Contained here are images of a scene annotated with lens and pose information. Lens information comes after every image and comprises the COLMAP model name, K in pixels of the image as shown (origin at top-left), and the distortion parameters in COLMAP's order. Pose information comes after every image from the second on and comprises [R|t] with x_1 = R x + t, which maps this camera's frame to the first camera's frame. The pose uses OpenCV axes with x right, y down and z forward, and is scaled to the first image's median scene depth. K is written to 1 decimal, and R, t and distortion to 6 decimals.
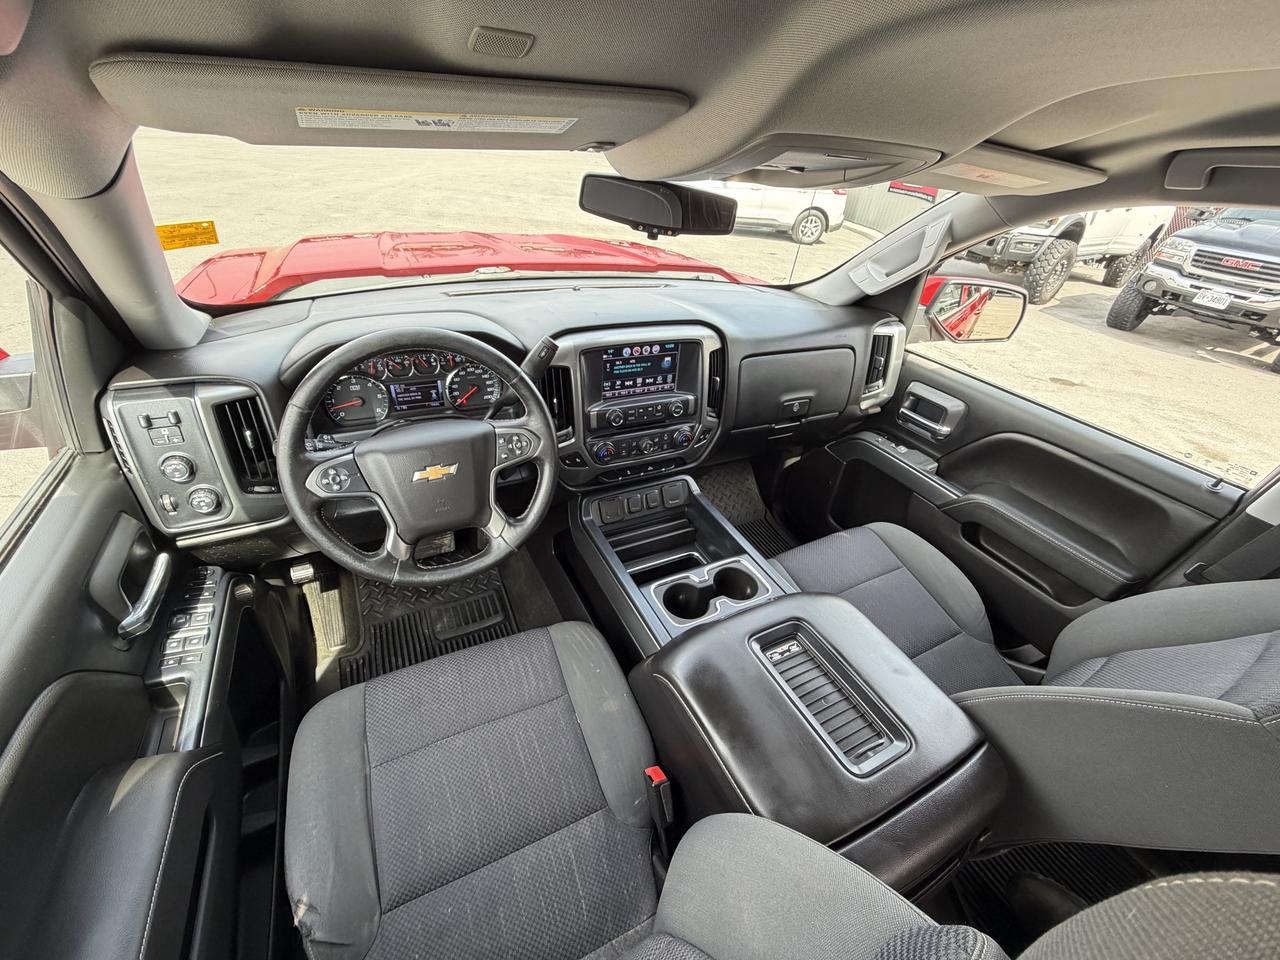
lens RADIAL K [[508.8, 0, 635.7], [0, 508.8, 482.9], [0, 0, 1]] dist [-0.000438, -0.000089]
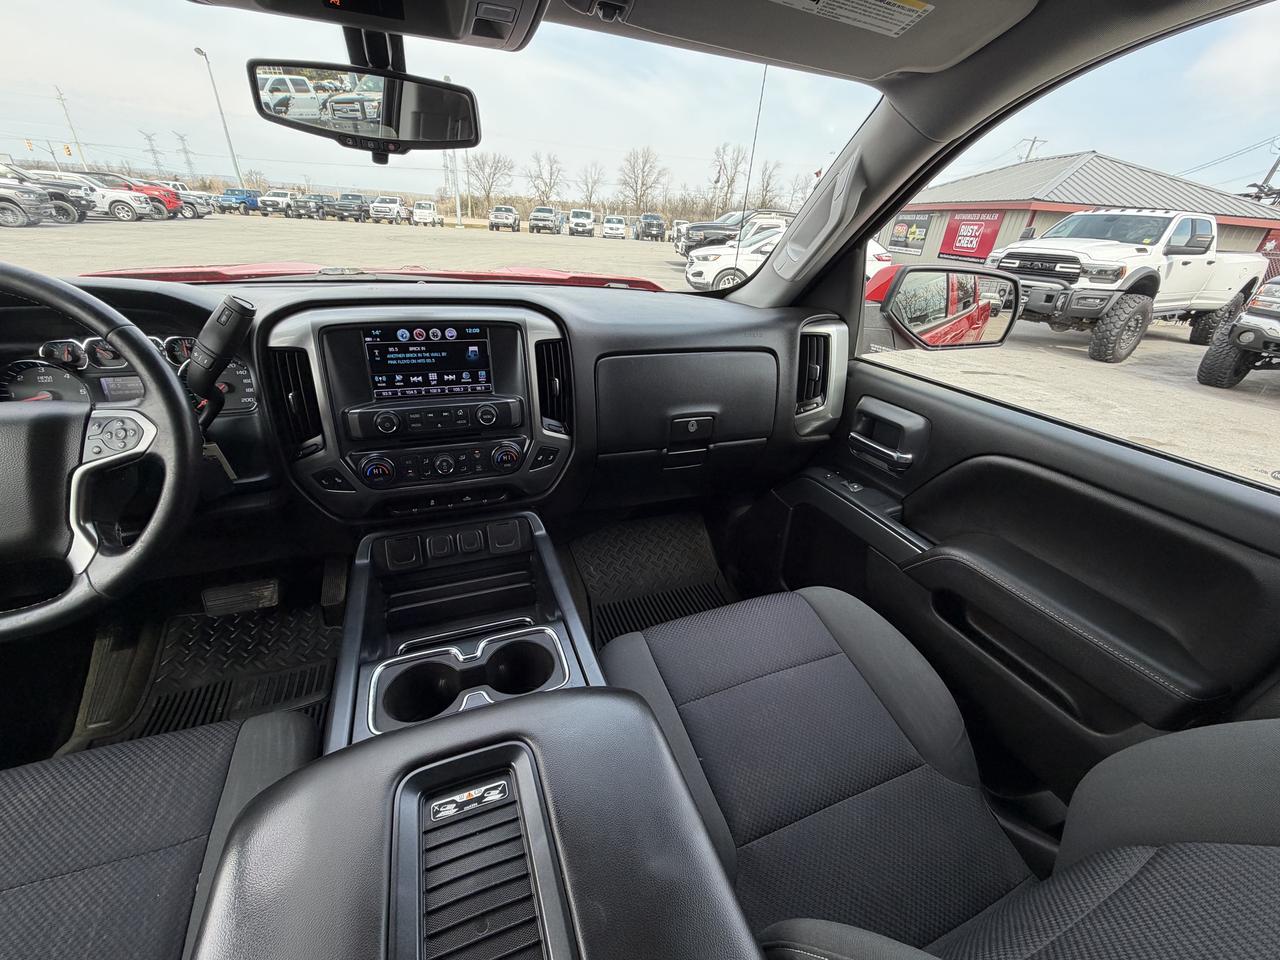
lens RADIAL K [[508.8, 0, 635.7], [0, 508.8, 482.9], [0, 0, 1]] dist [-0.000438, -0.000089]
pose [[0.993598, 0.010309, -0.112498, 0.359048], [-0.025506, 0.990585, -0.134502, 0.042542], [0.110052, 0.136511, 0.984507, 0.296852]]
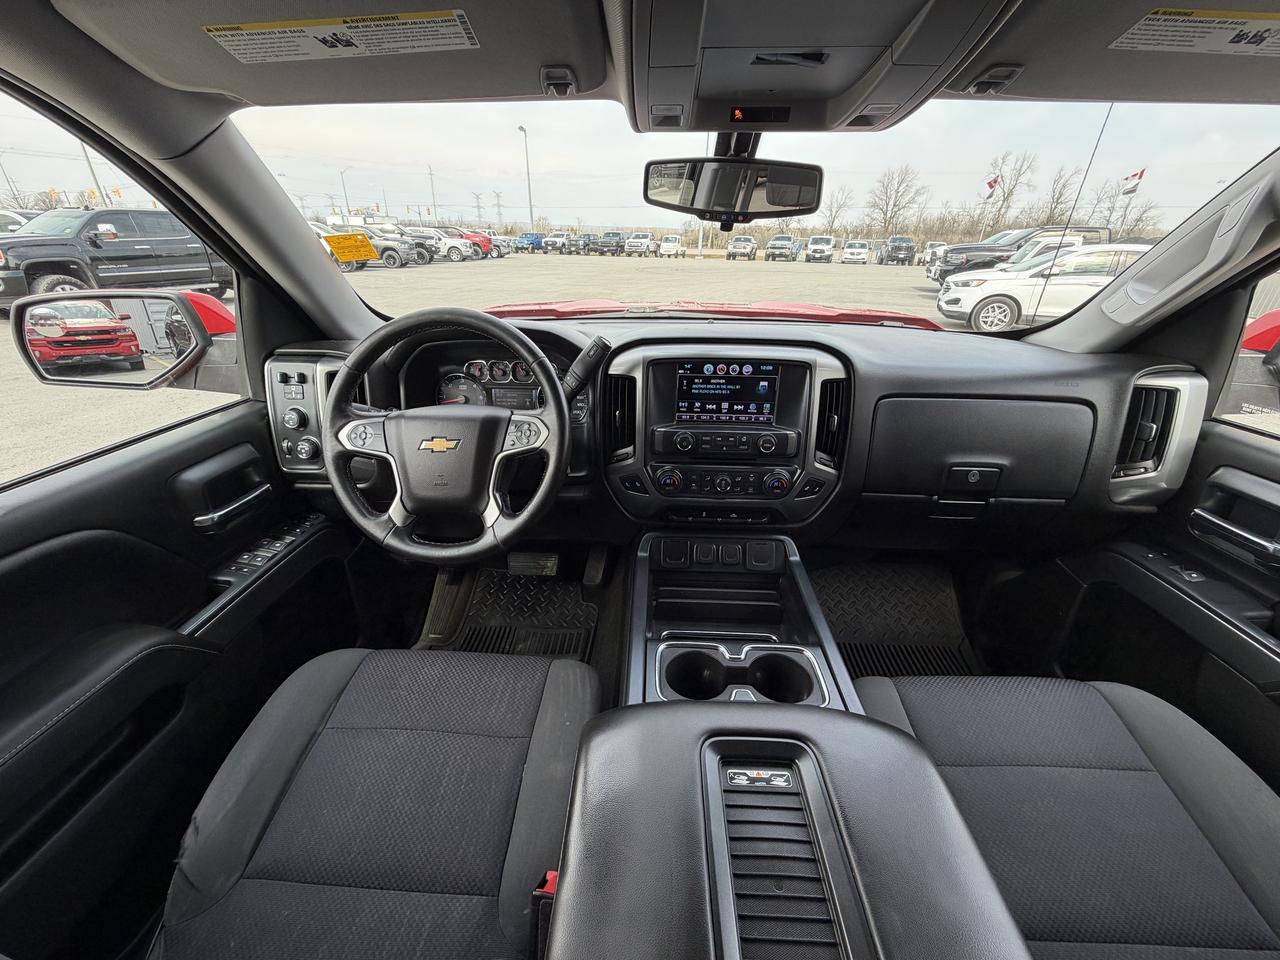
lens RADIAL K [[508.8, 0, 635.7], [0, 508.8, 482.9], [0, 0, 1]] dist [-0.000438, -0.000089]
pose [[0.867322, 0.134941, -0.479107, 0.280829], [-0.222136, 0.966315, -0.129968, 0.062999], [0.445431, 0.219151, 0.868081, 0.205827]]
